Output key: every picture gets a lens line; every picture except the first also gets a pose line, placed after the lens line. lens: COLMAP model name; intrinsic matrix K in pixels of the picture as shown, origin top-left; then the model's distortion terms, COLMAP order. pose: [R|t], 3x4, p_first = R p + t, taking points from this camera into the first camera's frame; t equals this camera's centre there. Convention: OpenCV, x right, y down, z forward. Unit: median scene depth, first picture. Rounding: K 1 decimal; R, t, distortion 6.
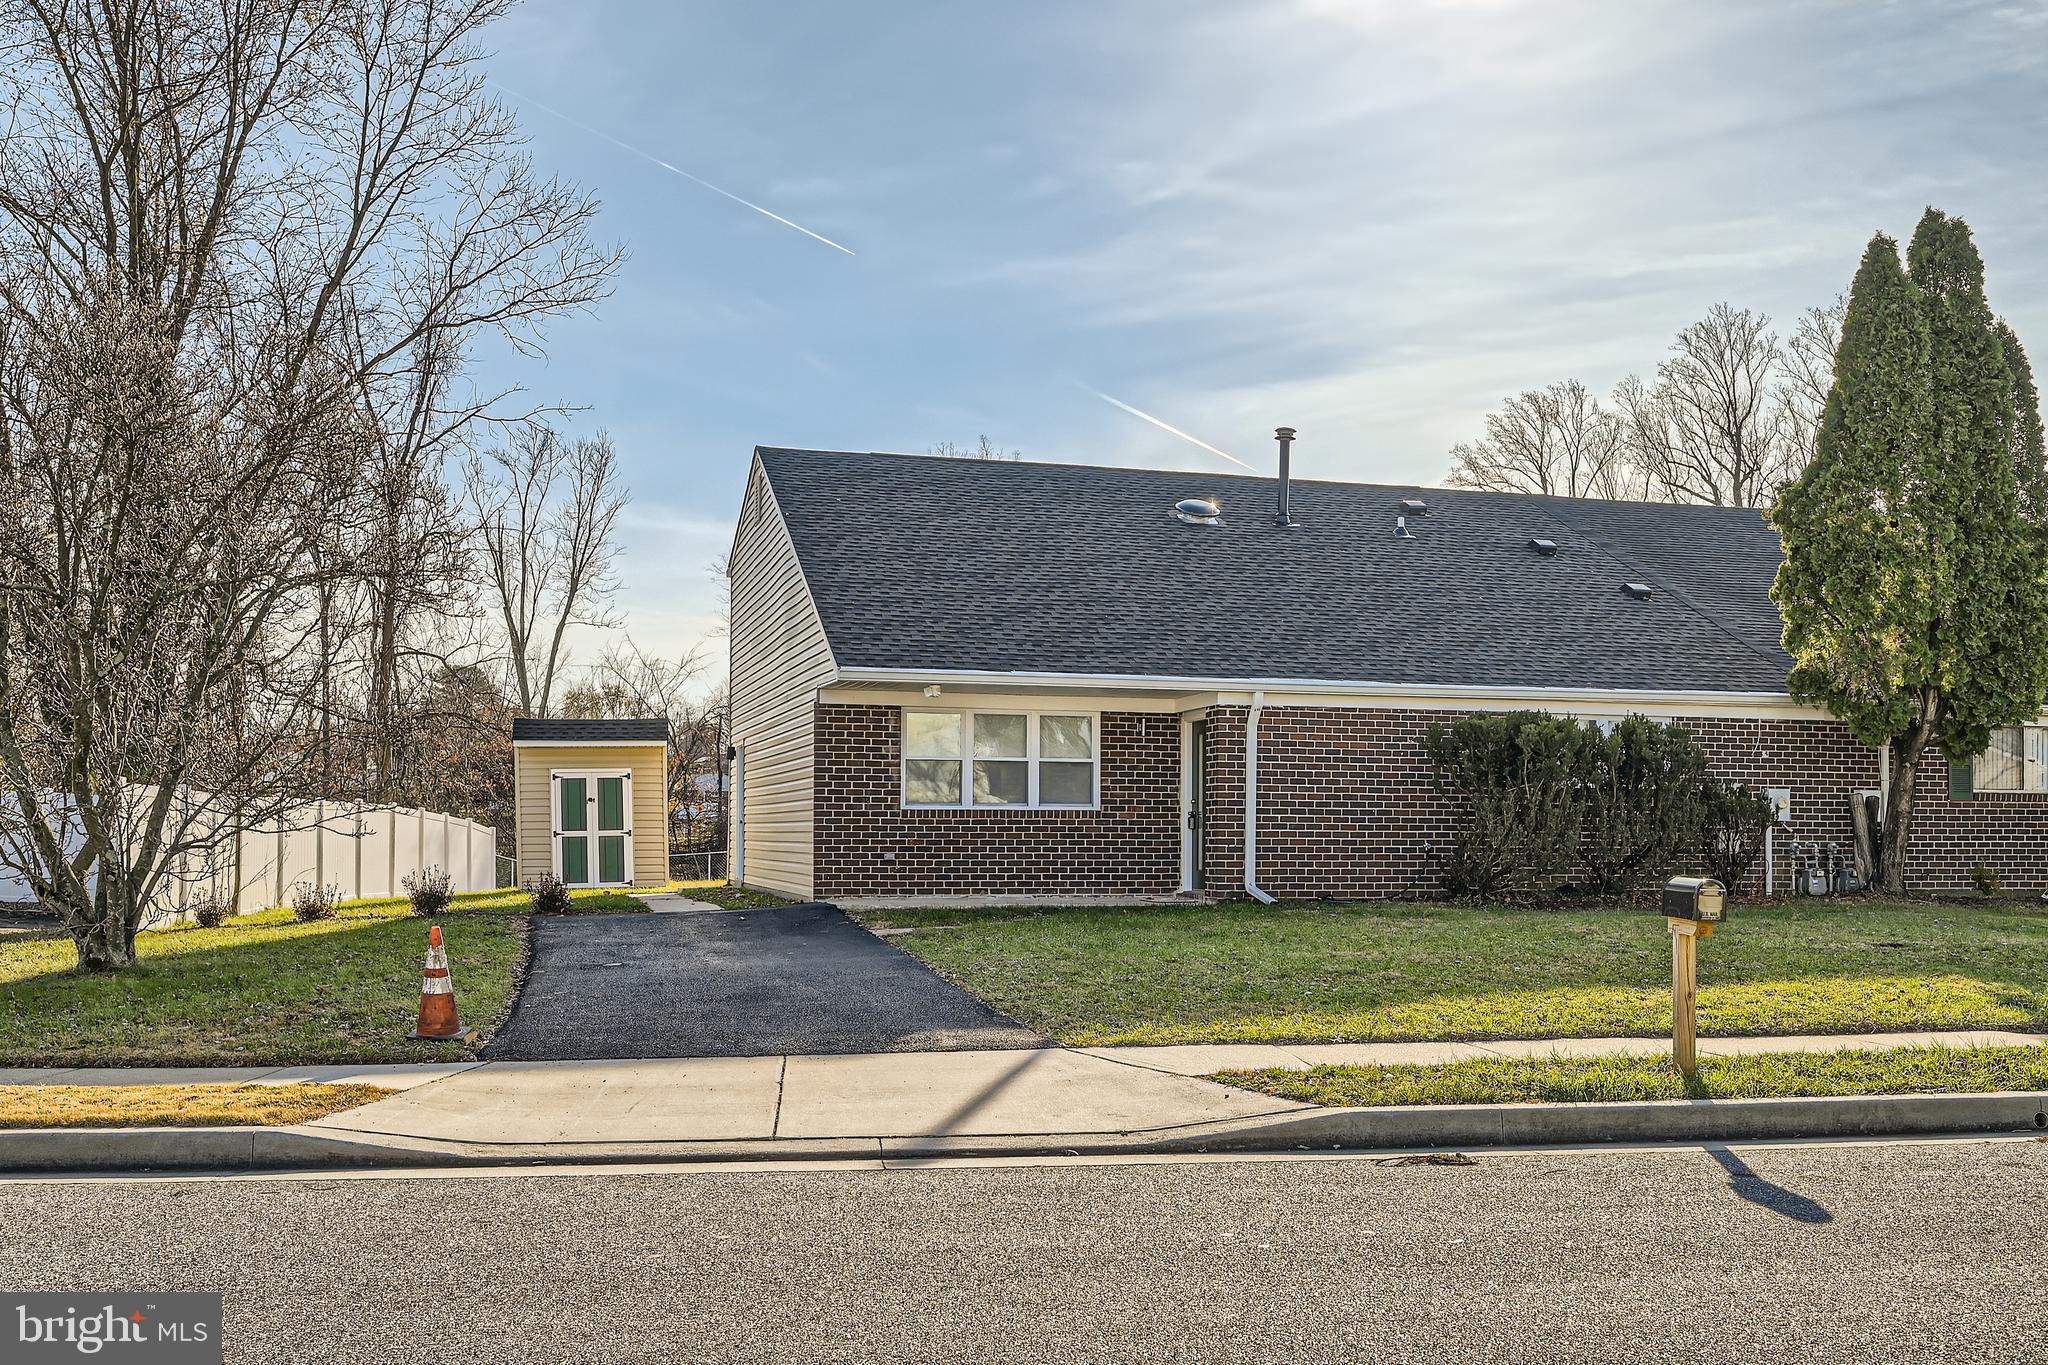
lens RADIAL K [[1831.4, 0, 977.3], [0, 1831.4, 842.8], [0, 0, 1]] dist [0.013732, -0.046211]
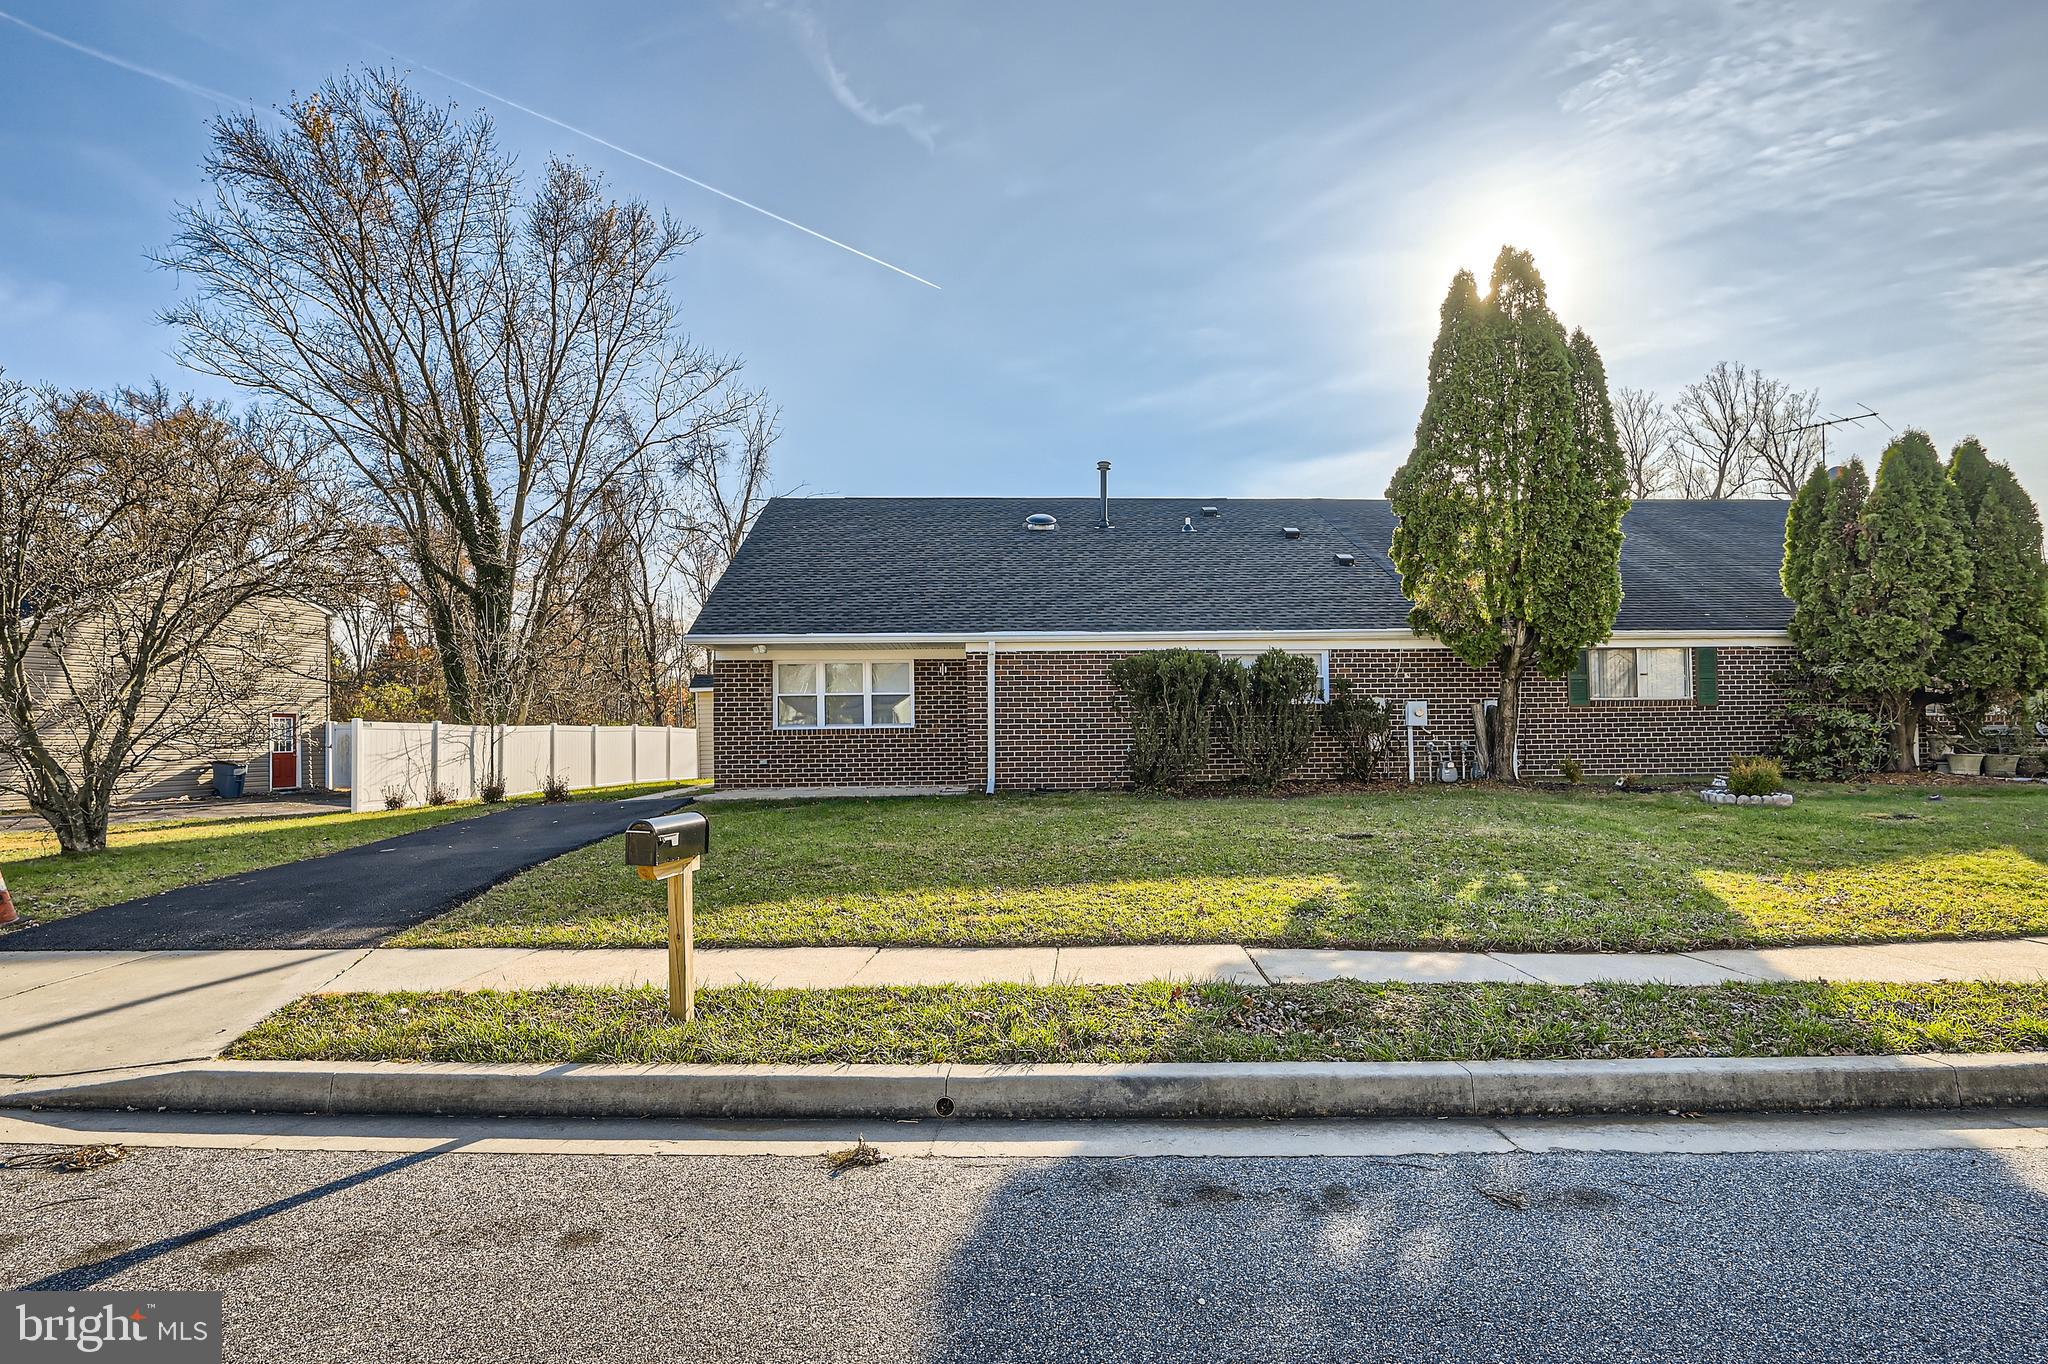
lens RADIAL K [[1016.8, 0, 1015.0], [0, 1016.8, 710.5], [0, 0, 1]] dist [0.001176, 0.000058]
pose [[0.980098, -0.022641, -0.197221, 0.303579], [0.017560, 0.999468, -0.027473, -0.007899], [0.197738, 0.023463, 0.979974, 0.231162]]
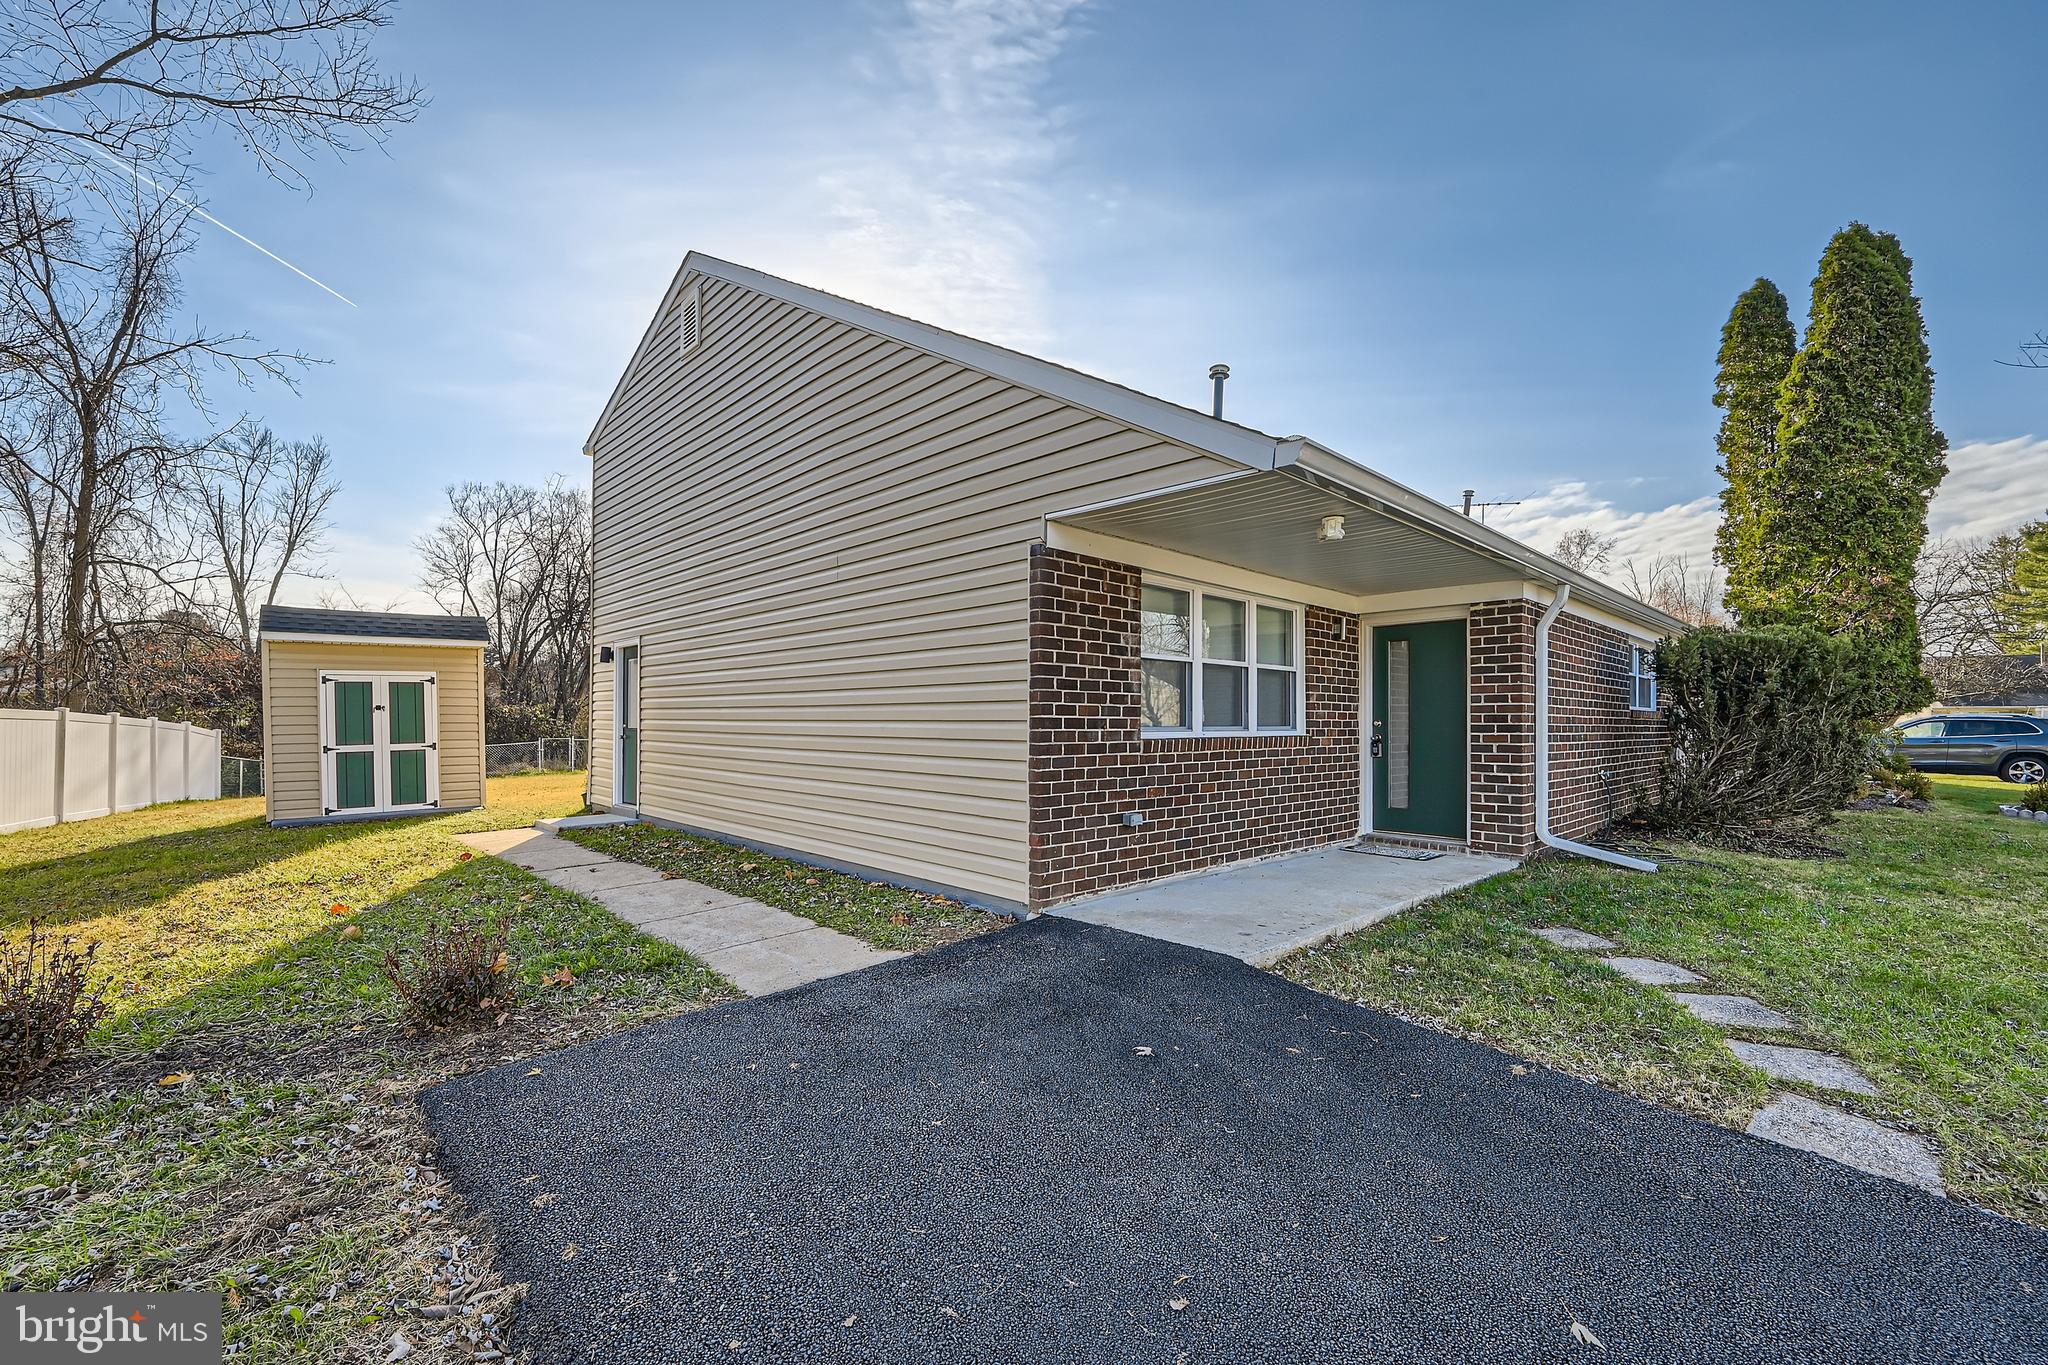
lens RADIAL K [[848.7, 0, 1021.3], [0, 848.7, 721.6], [0, 0, 1]] dist [-0.004600, 0.001550]
pose [[0.874535, 0.000447, 0.484961, -0.206024], [0.001316, 0.999994, -0.003295, -0.022600], [-0.484960, 0.003520, 0.874529, 0.751678]]
